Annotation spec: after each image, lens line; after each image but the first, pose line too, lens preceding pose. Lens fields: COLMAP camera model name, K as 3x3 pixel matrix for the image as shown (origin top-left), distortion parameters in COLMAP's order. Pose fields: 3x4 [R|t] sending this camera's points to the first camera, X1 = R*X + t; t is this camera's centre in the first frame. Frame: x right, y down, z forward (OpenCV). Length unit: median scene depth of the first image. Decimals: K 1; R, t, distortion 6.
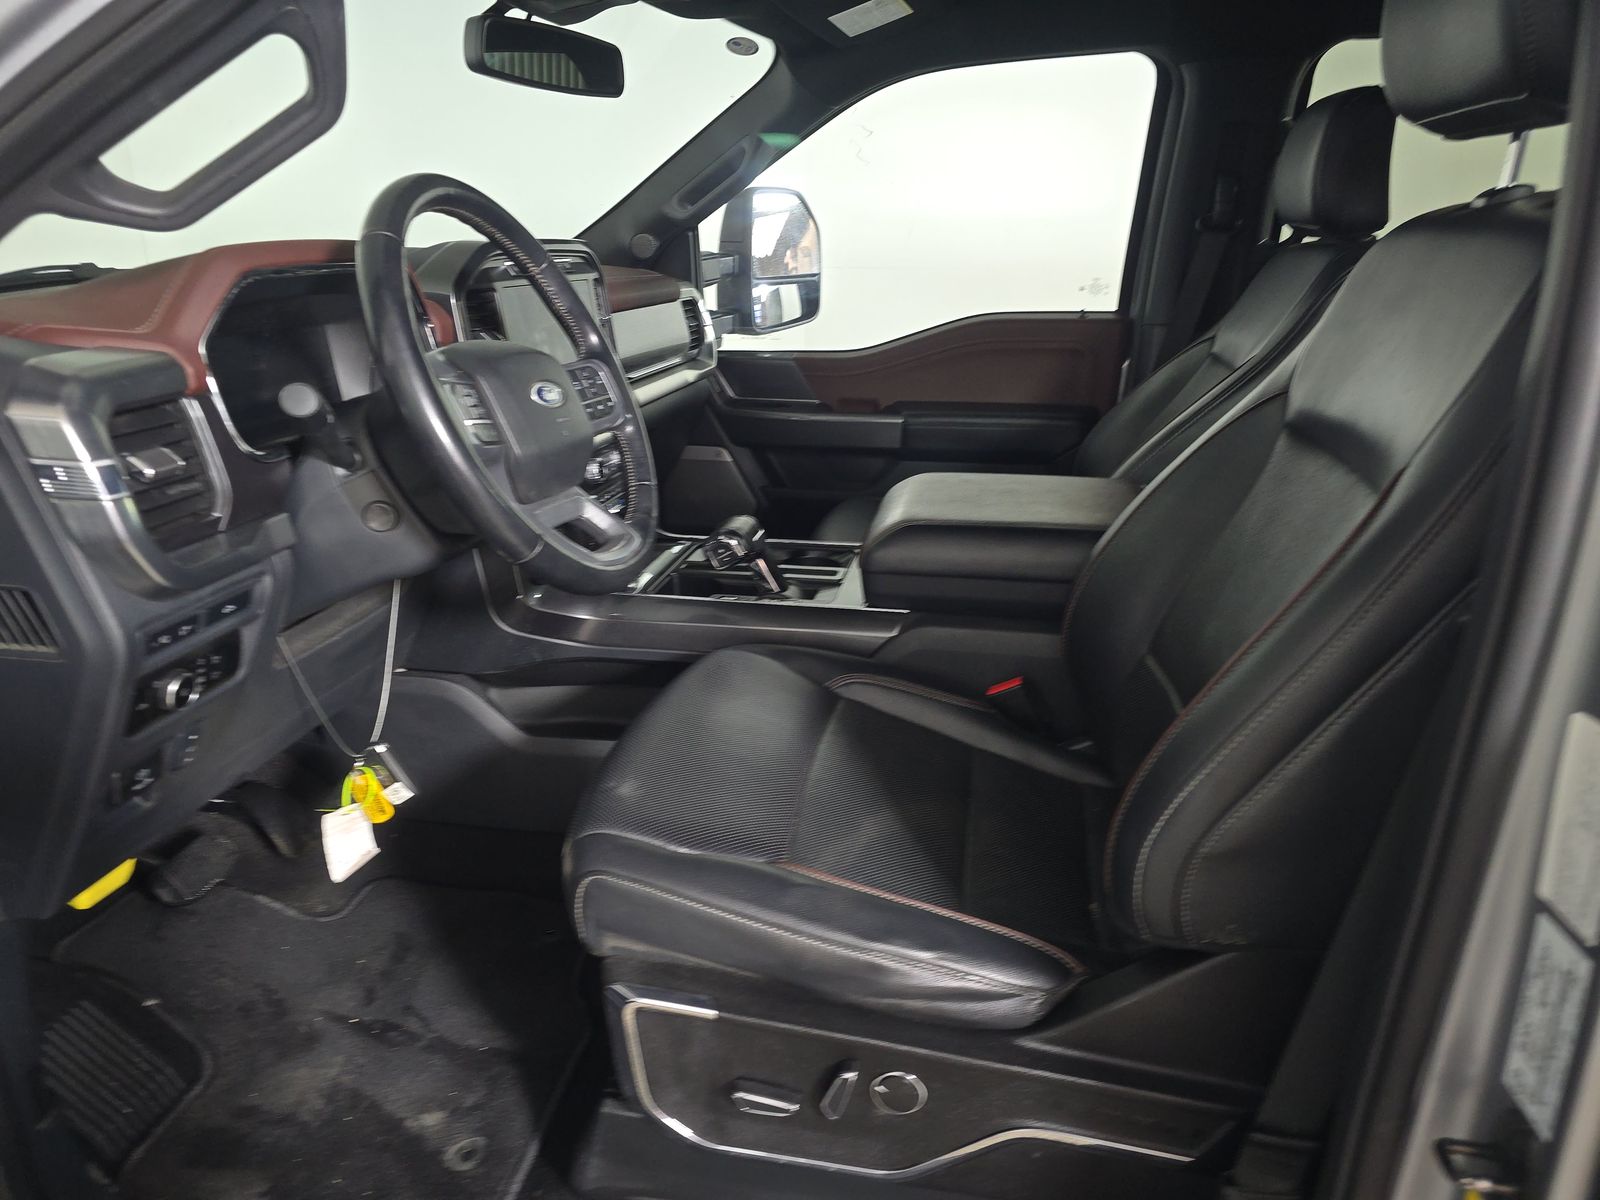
lens RADIAL K [[1103.8, 0, 803.1], [0, 1103.8, 606.4], [0, 0, 1]] dist [0.054473, -0.056242]
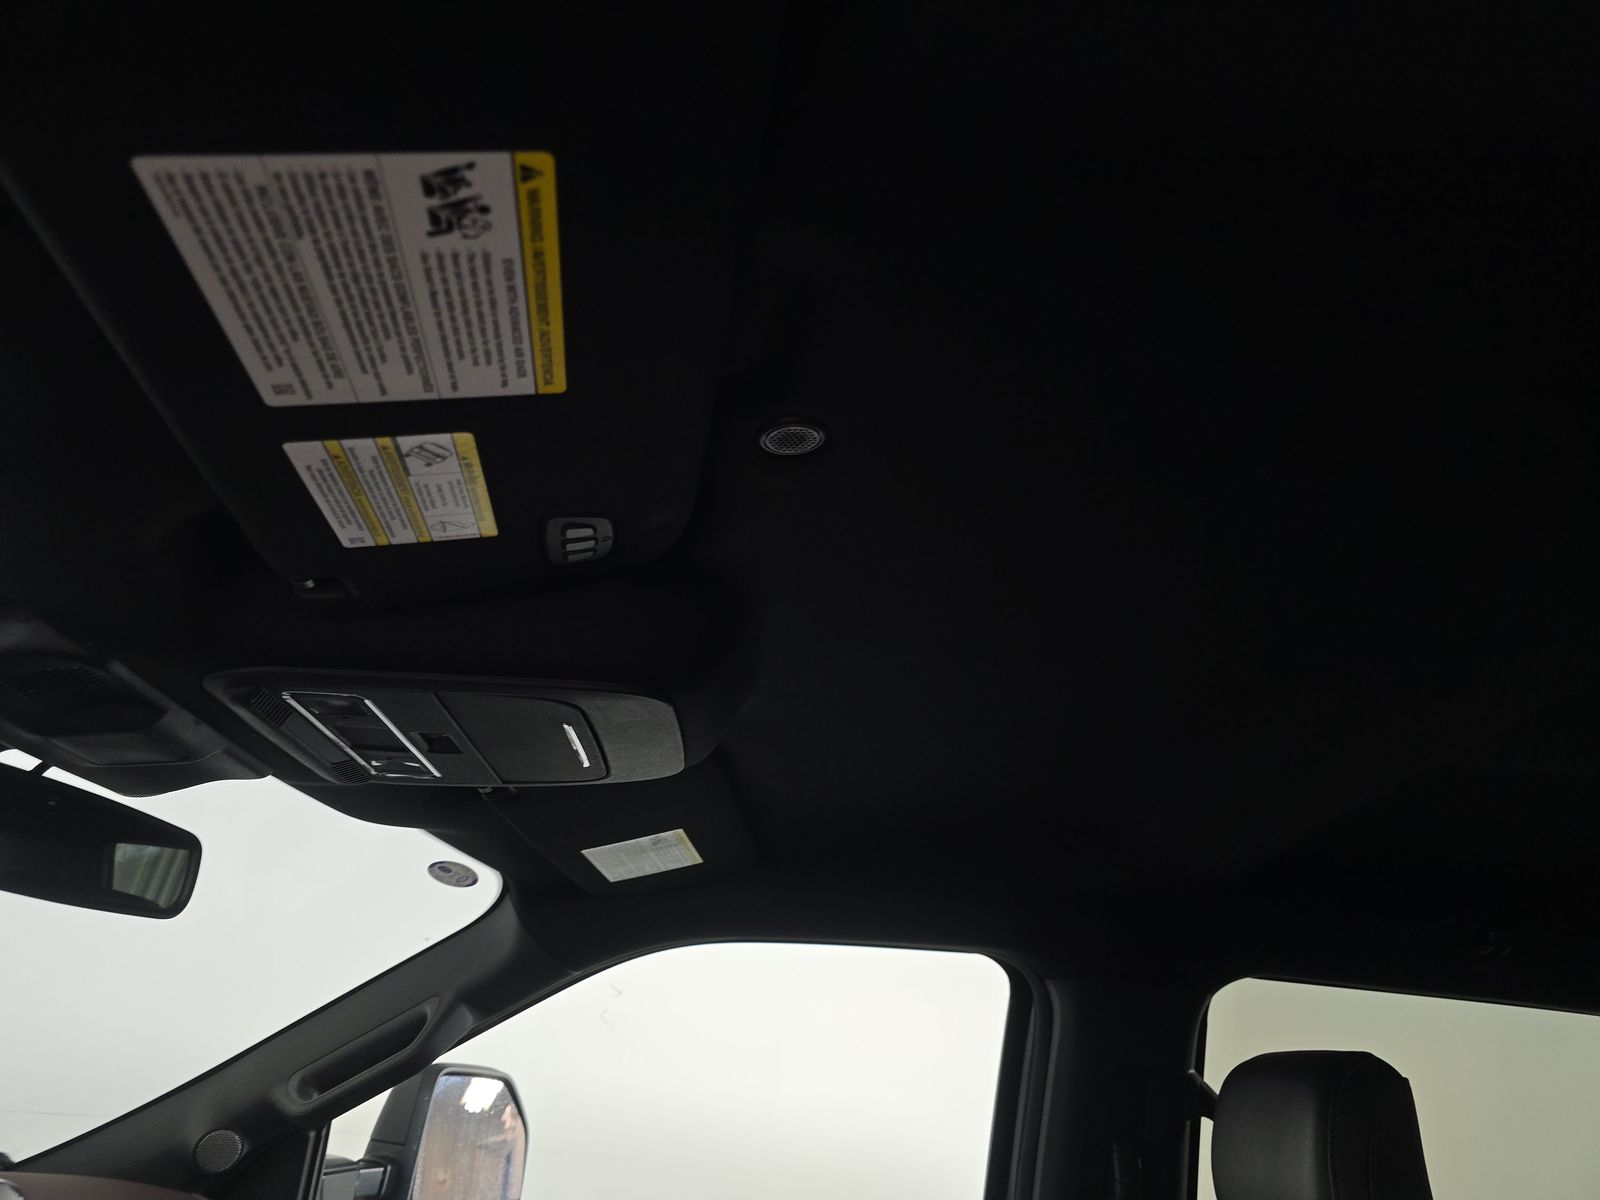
lens RADIAL K [[1103.8, 0, 803.1], [0, 1103.8, 606.4], [0, 0, 1]] dist [0.054473, -0.056242]
pose [[0.971383, 0.177257, 0.158097, 0.015871], [-0.025574, 0.739806, -0.672334, -0.147427], [-0.236137, 0.649050, 0.723169, 0.302203]]
